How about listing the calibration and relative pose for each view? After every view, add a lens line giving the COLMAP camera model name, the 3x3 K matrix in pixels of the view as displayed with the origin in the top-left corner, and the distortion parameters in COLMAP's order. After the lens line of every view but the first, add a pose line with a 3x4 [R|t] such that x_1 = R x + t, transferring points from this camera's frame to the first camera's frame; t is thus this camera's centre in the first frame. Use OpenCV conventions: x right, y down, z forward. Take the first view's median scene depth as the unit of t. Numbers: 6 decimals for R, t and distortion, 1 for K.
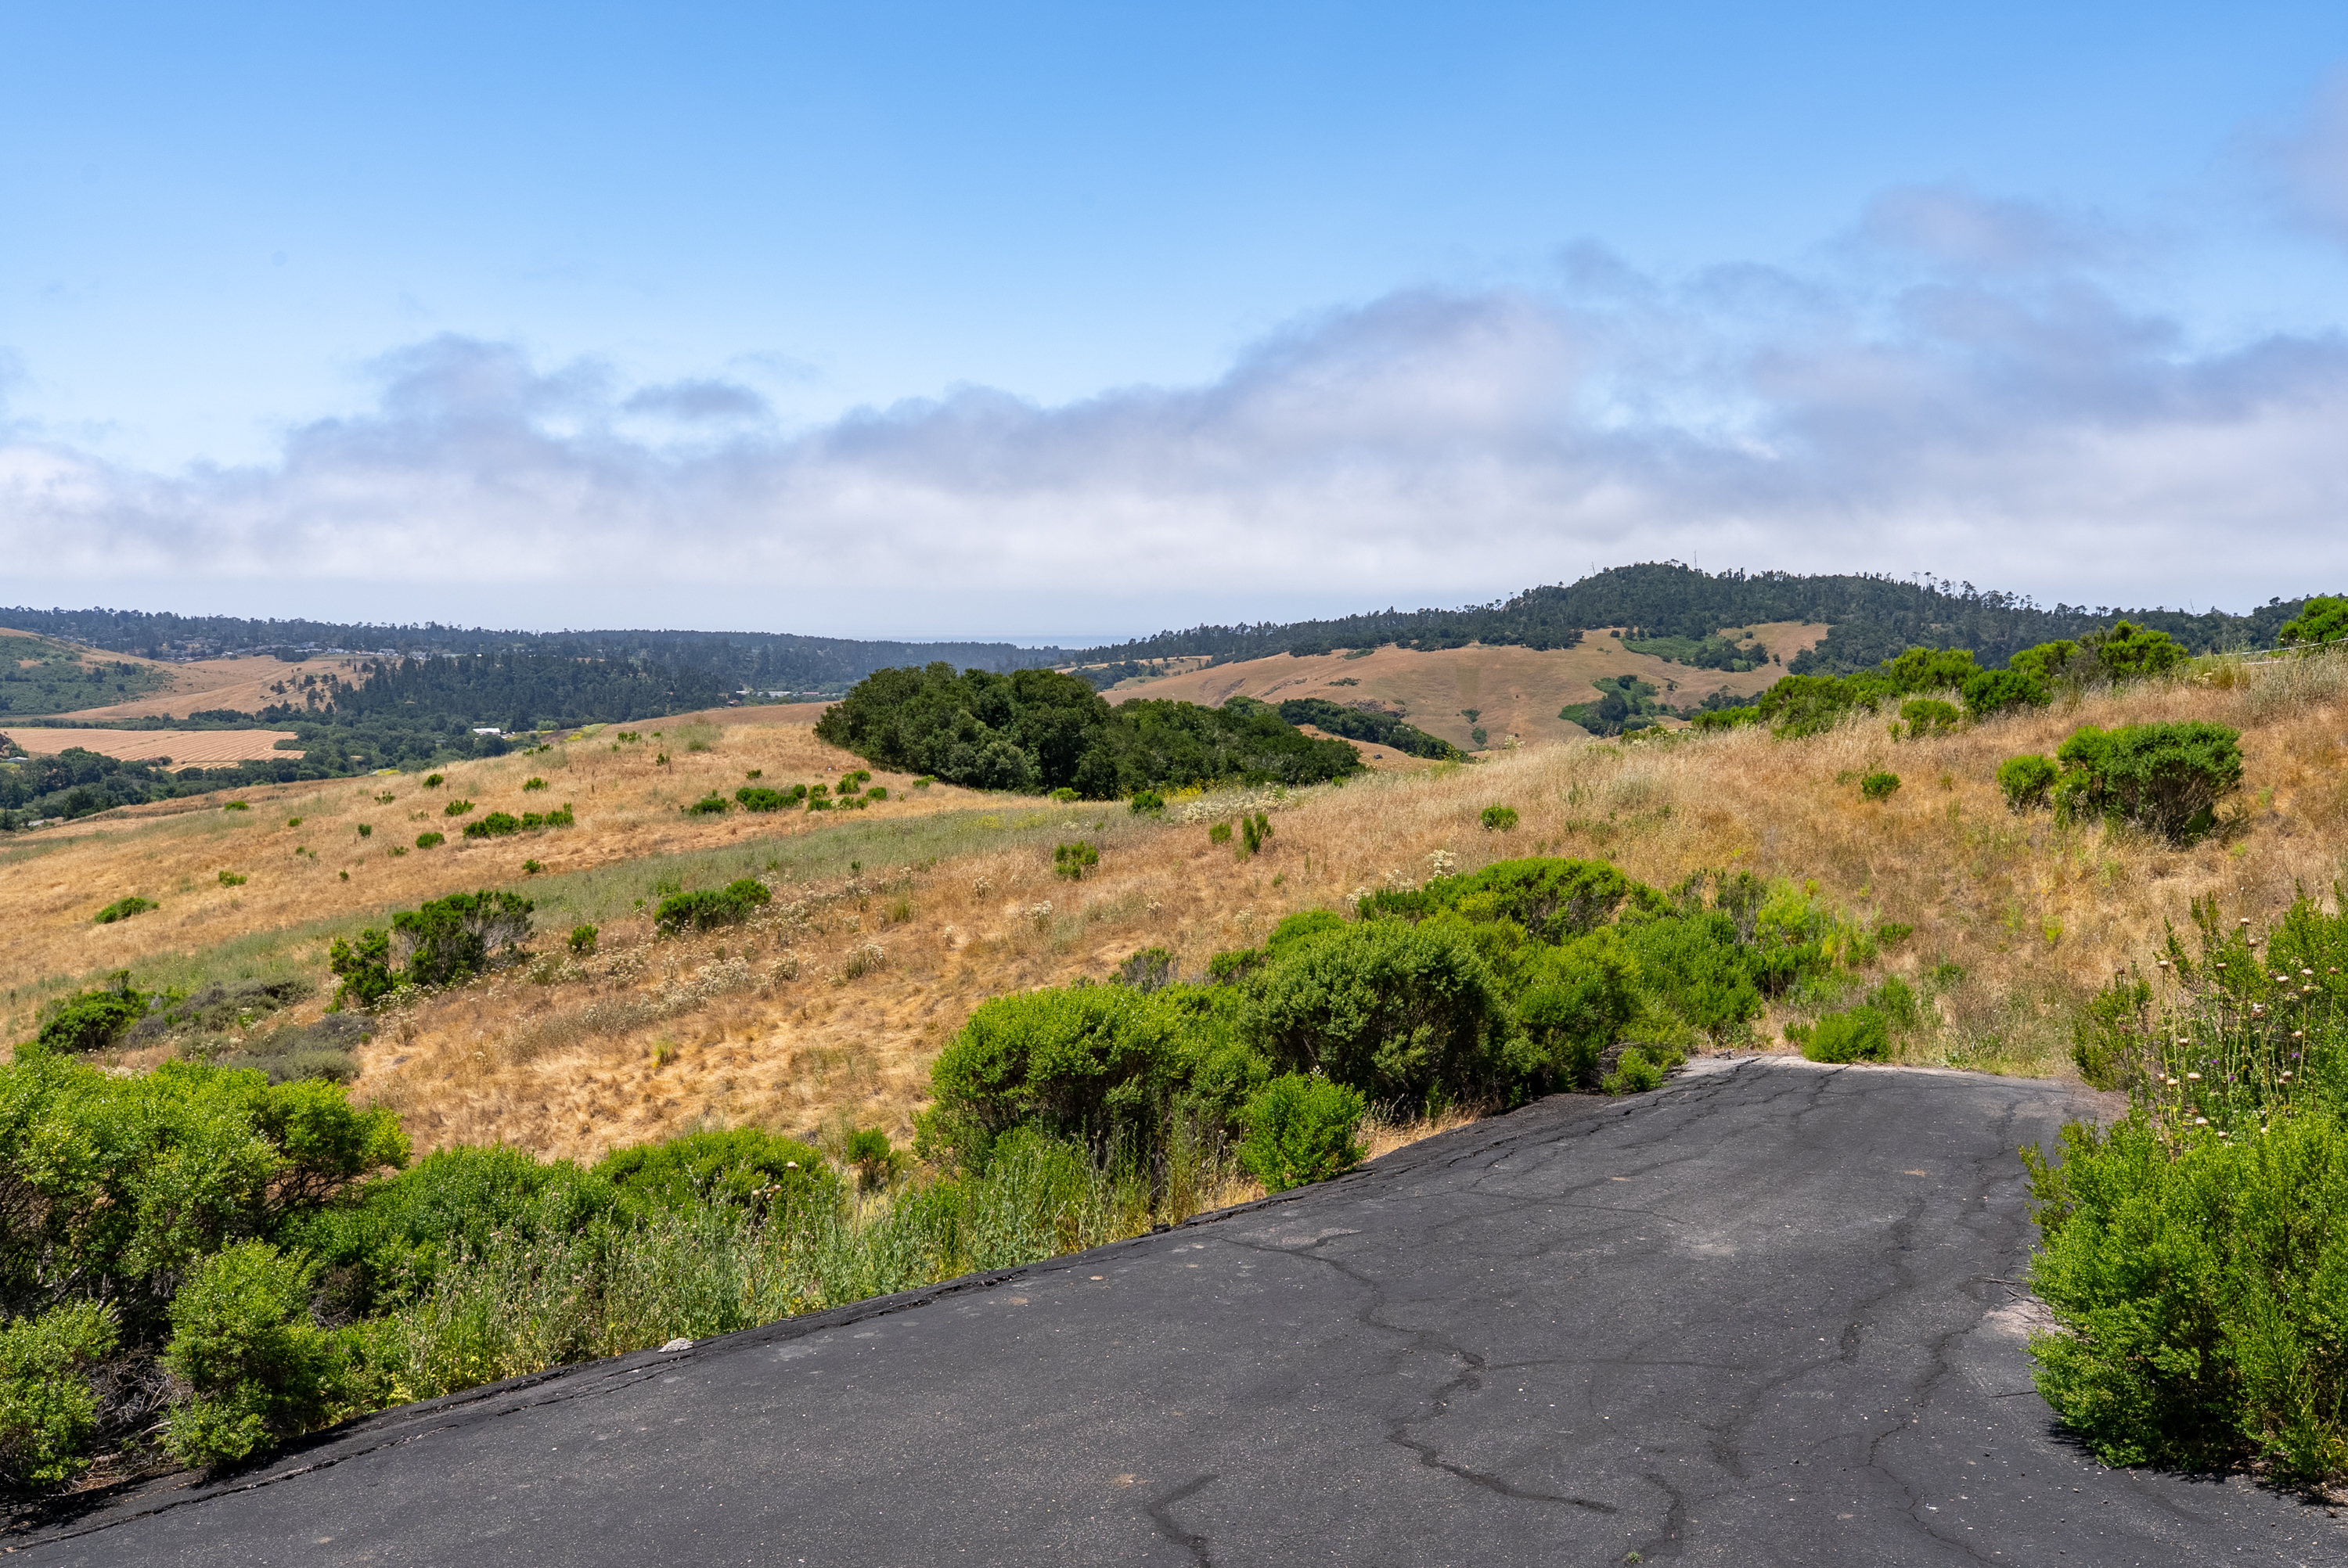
lens RADIAL K [[2026.9, 0, 1189.9], [0, 2026.9, 779.7], [0, 0, 1]] dist [-0.003616, 0.004129]
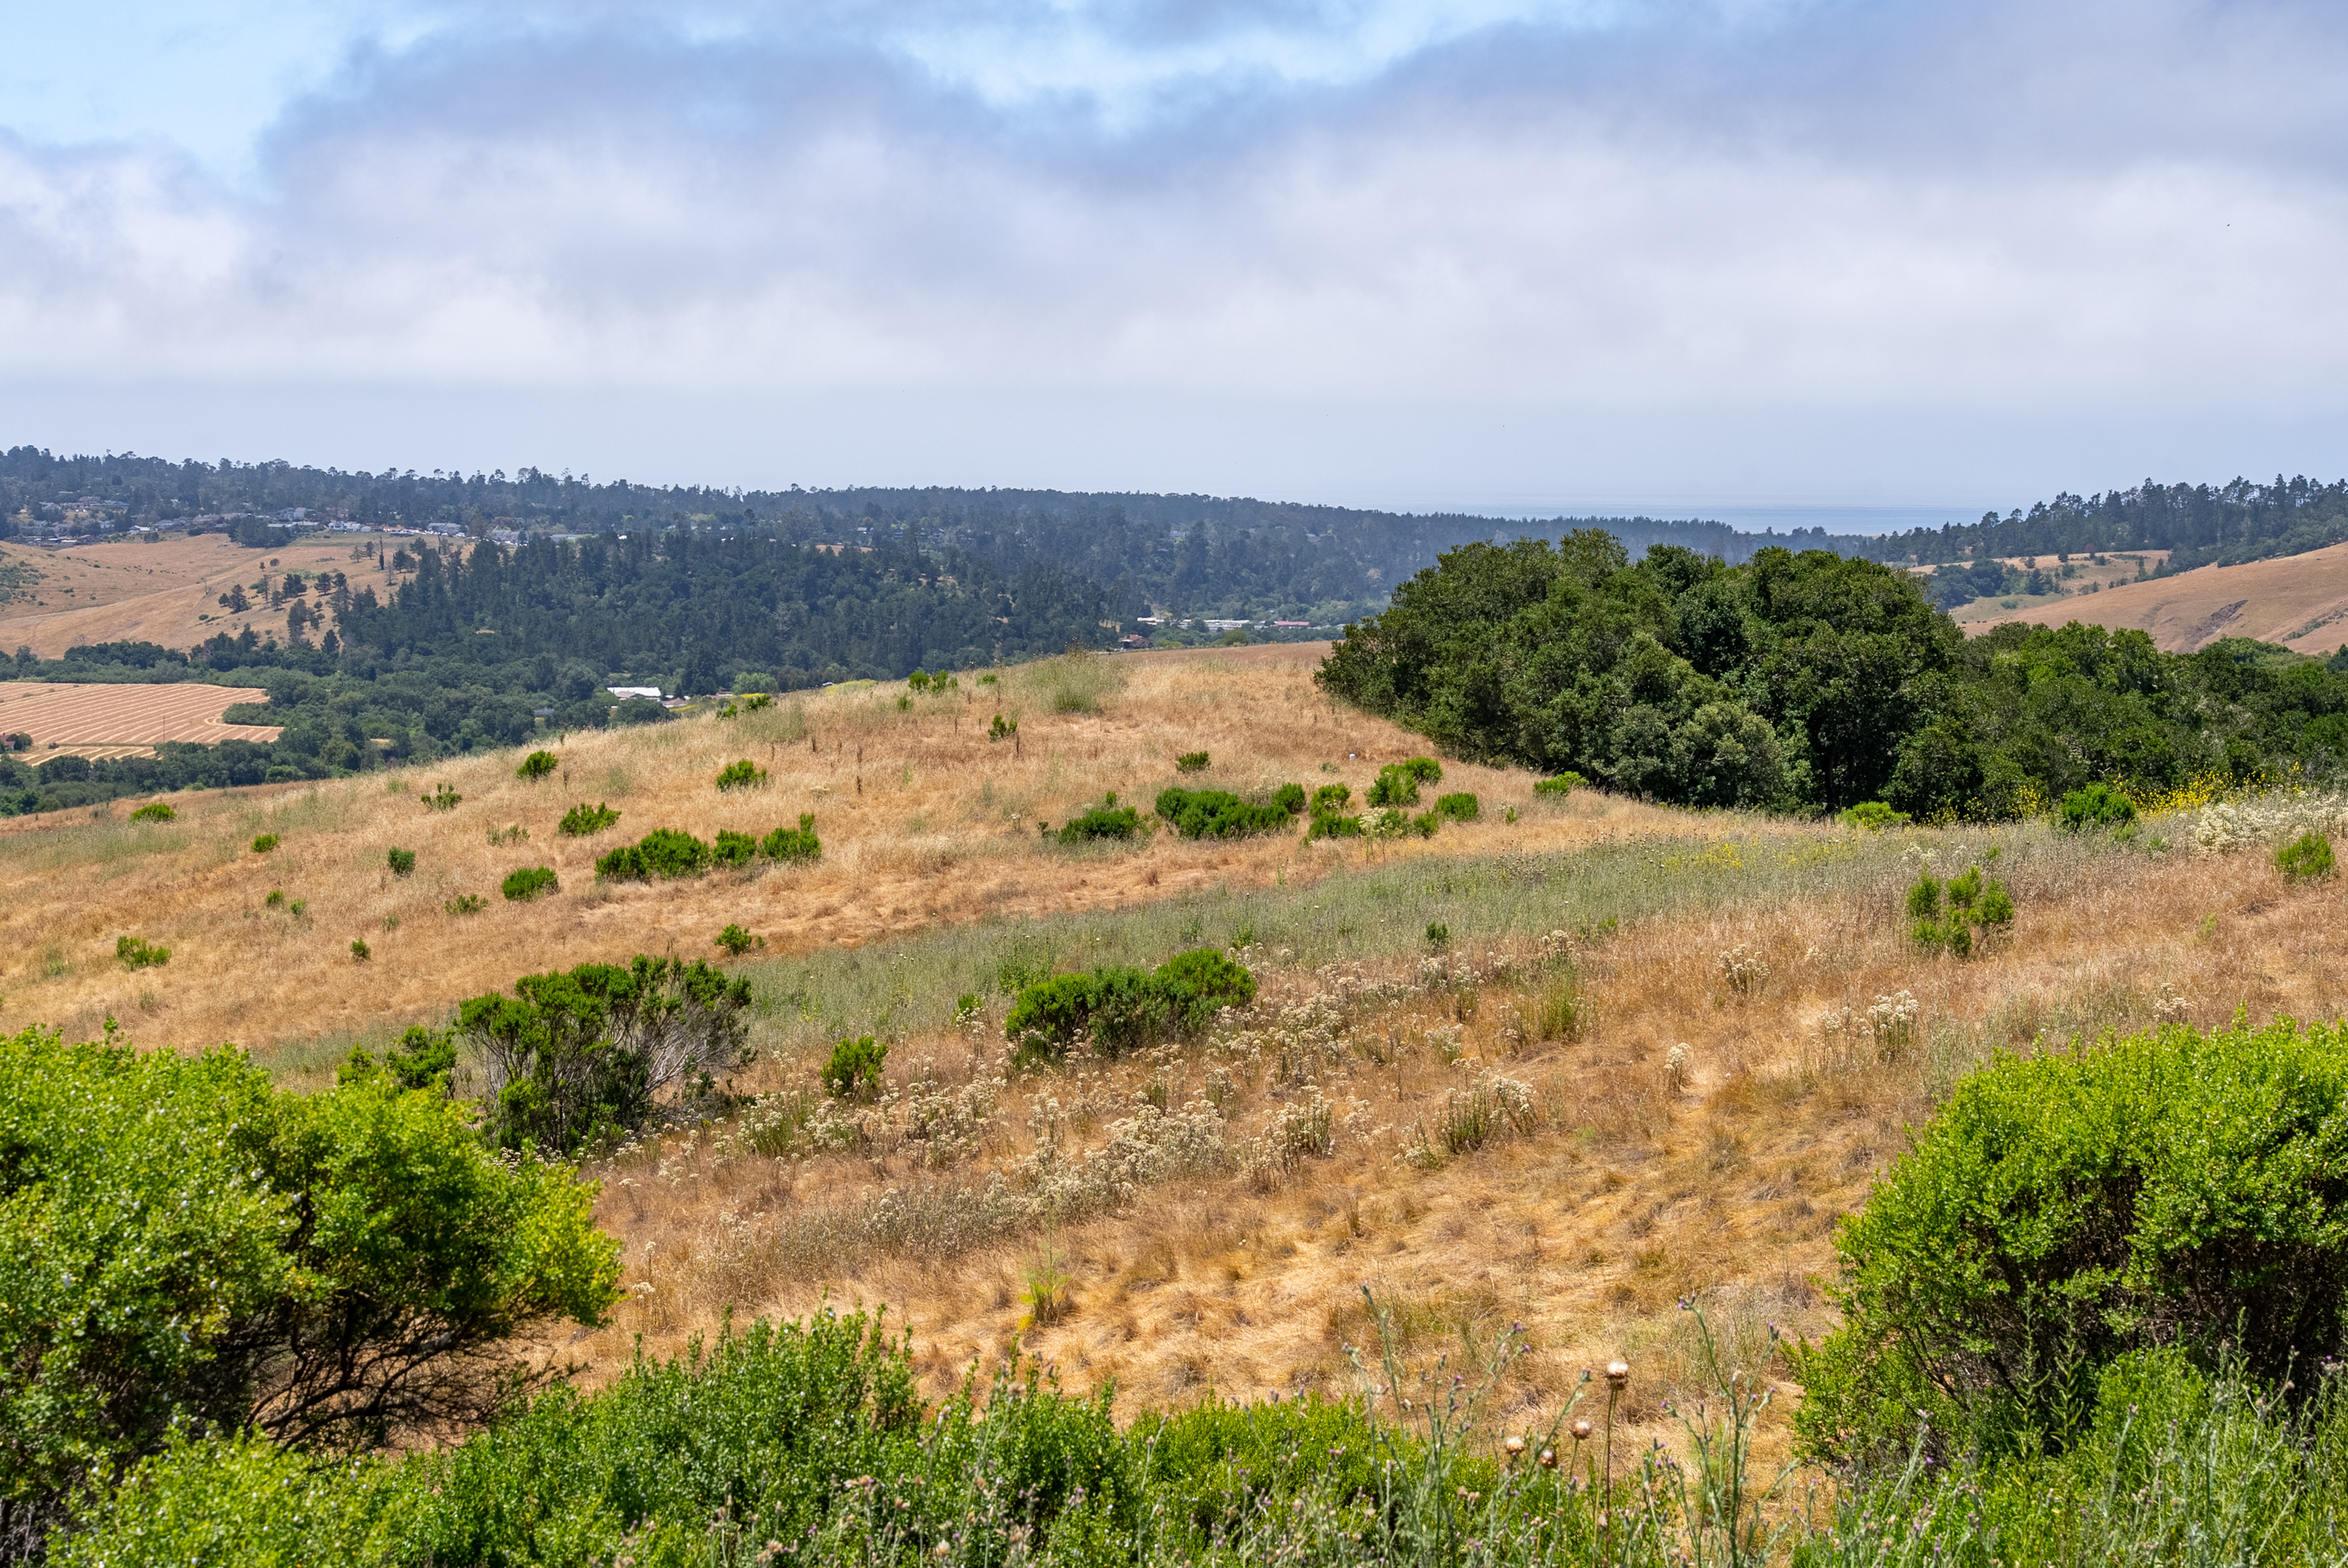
lens RADIAL K [[4379.3, 0, 1174.0], [0, 4379.3, 784.0], [0, 0, 1]] dist [0.019044, 0.138110]
pose [[0.977667, 0.019211, -0.209281, -0.008830], [-0.020752, 0.999771, -0.005166, 0.007194], [0.209134, 0.009393, 0.977842, 0.017274]]
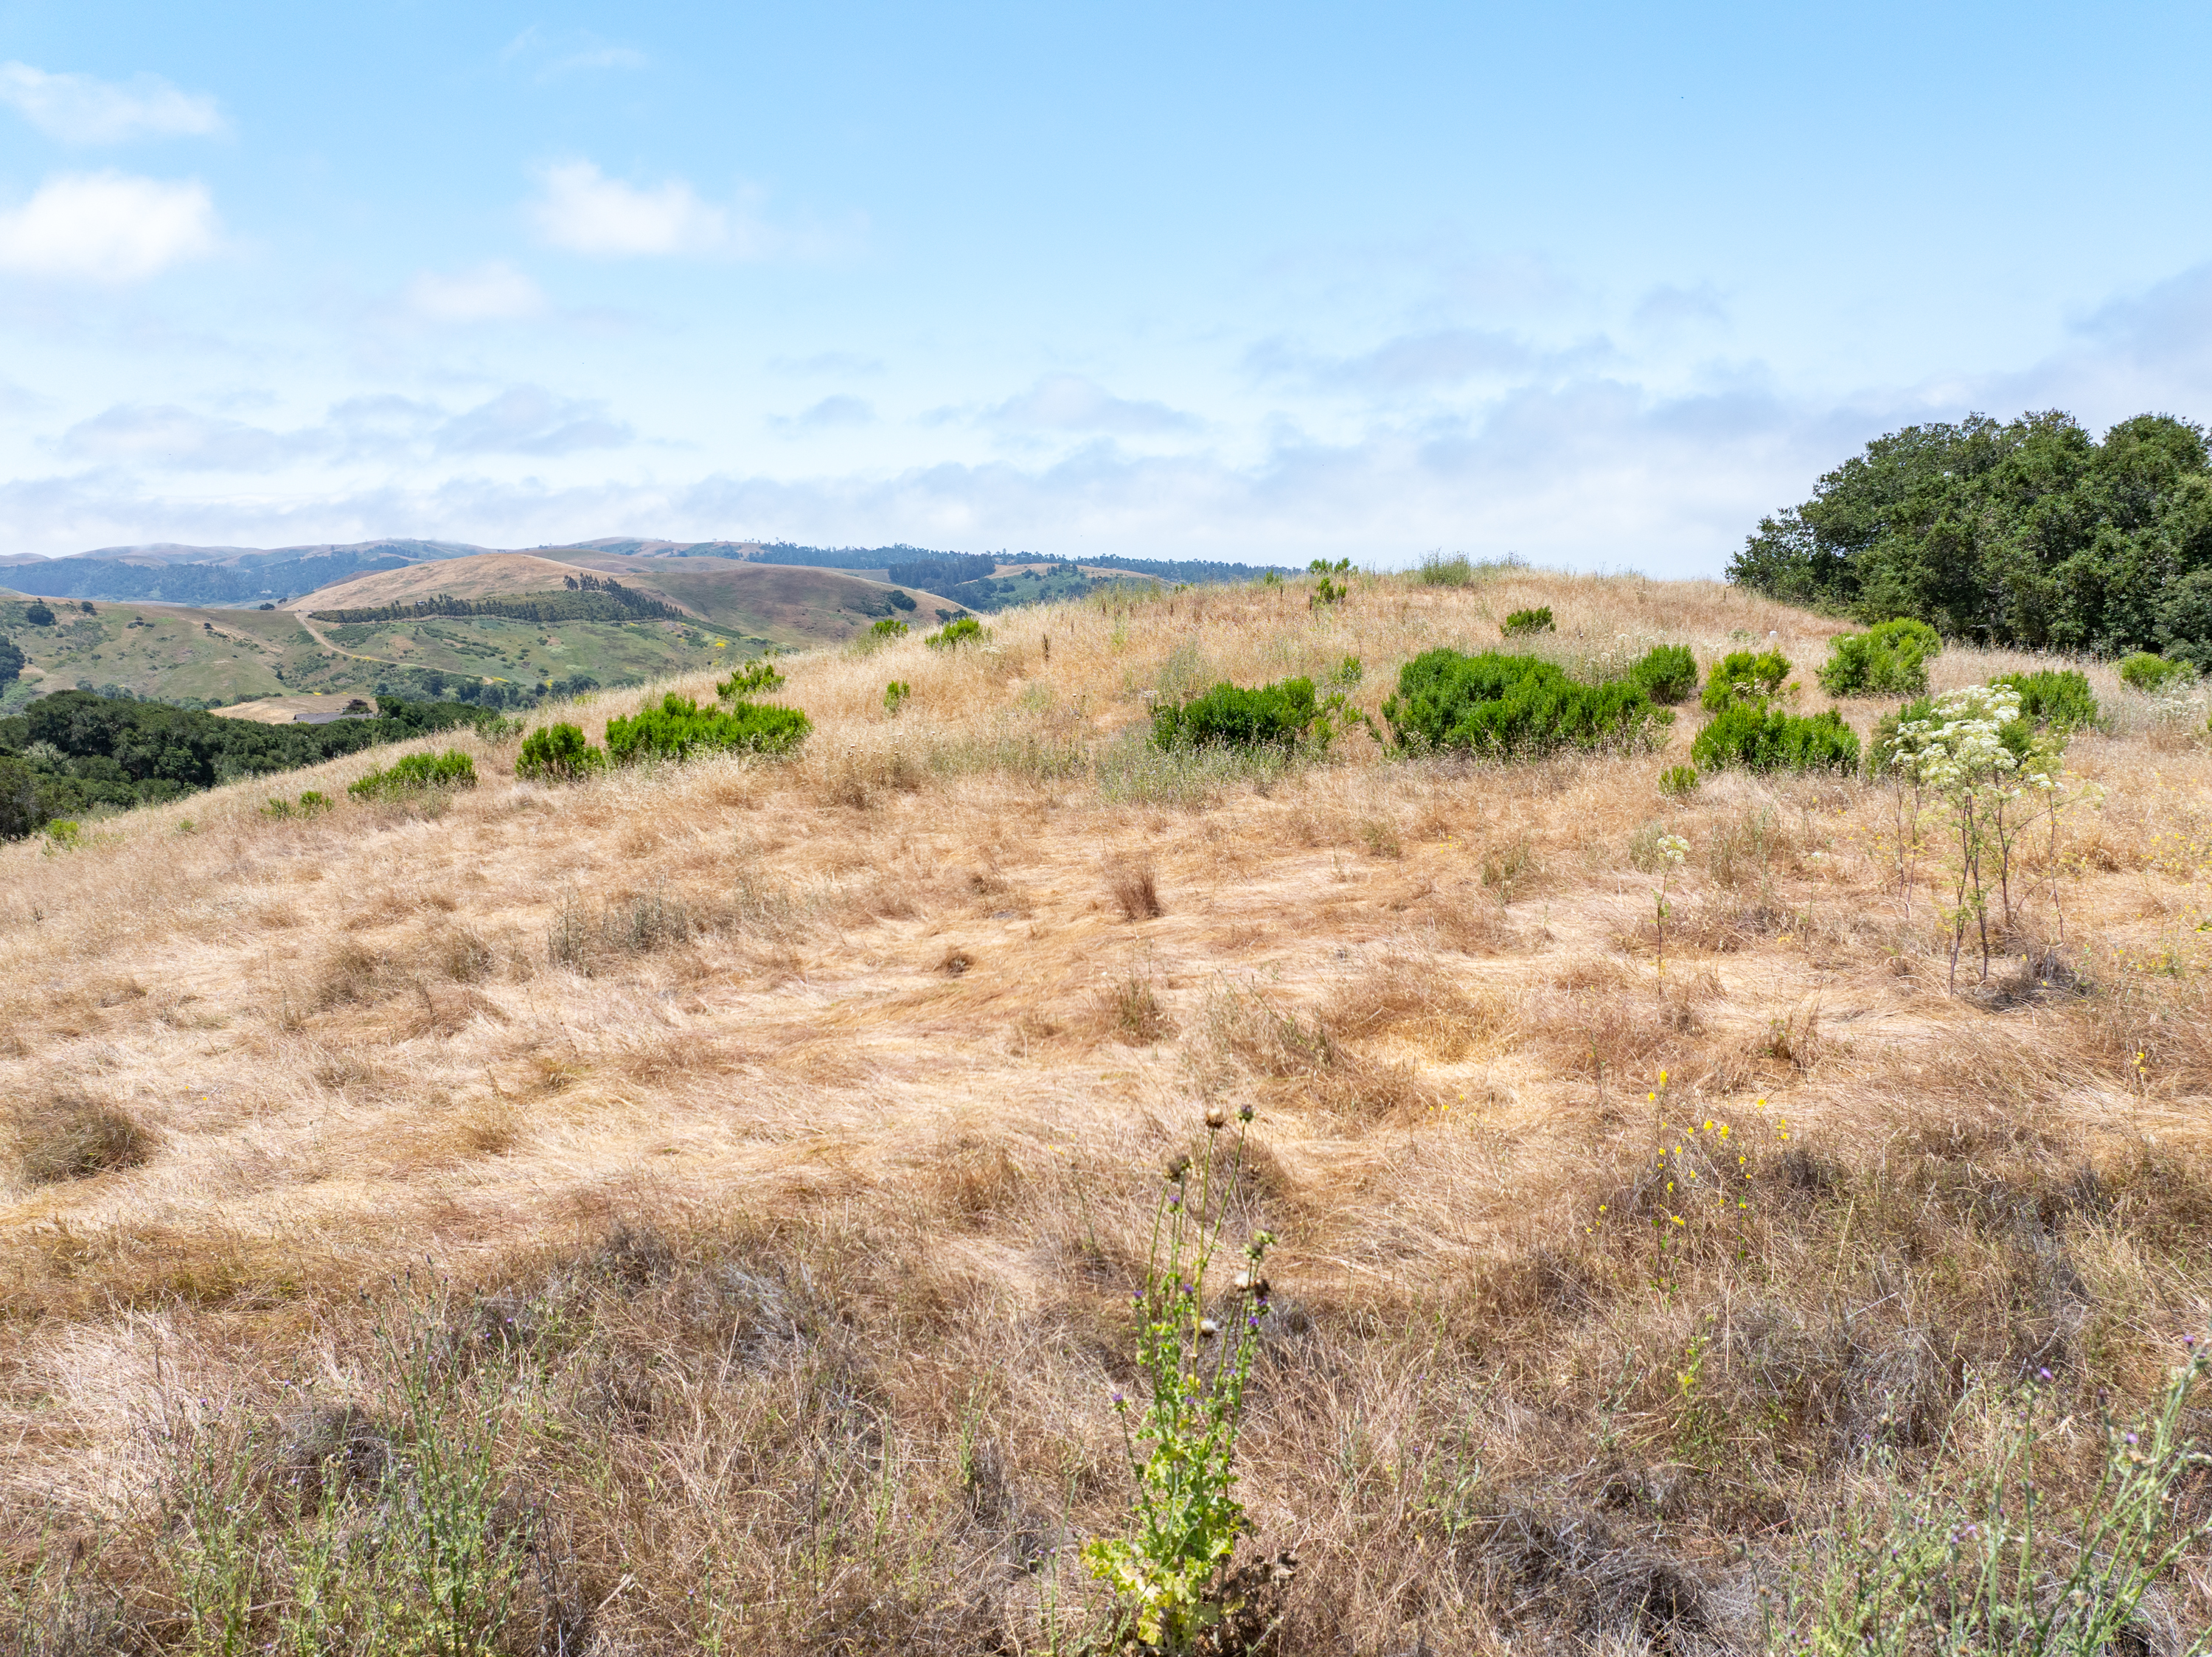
lens RADIAL K [[1552.2, 0, 1112.8], [0, 1552.2, 820.6], [0, 0, 1]] dist [-0.012411, -0.028497]
pose [[0.850463, 0.087649, -0.518681, -0.135180], [-0.046430, 0.994680, 0.091956, 0.008073], [0.523982, -0.054123, 0.850008, 0.720741]]
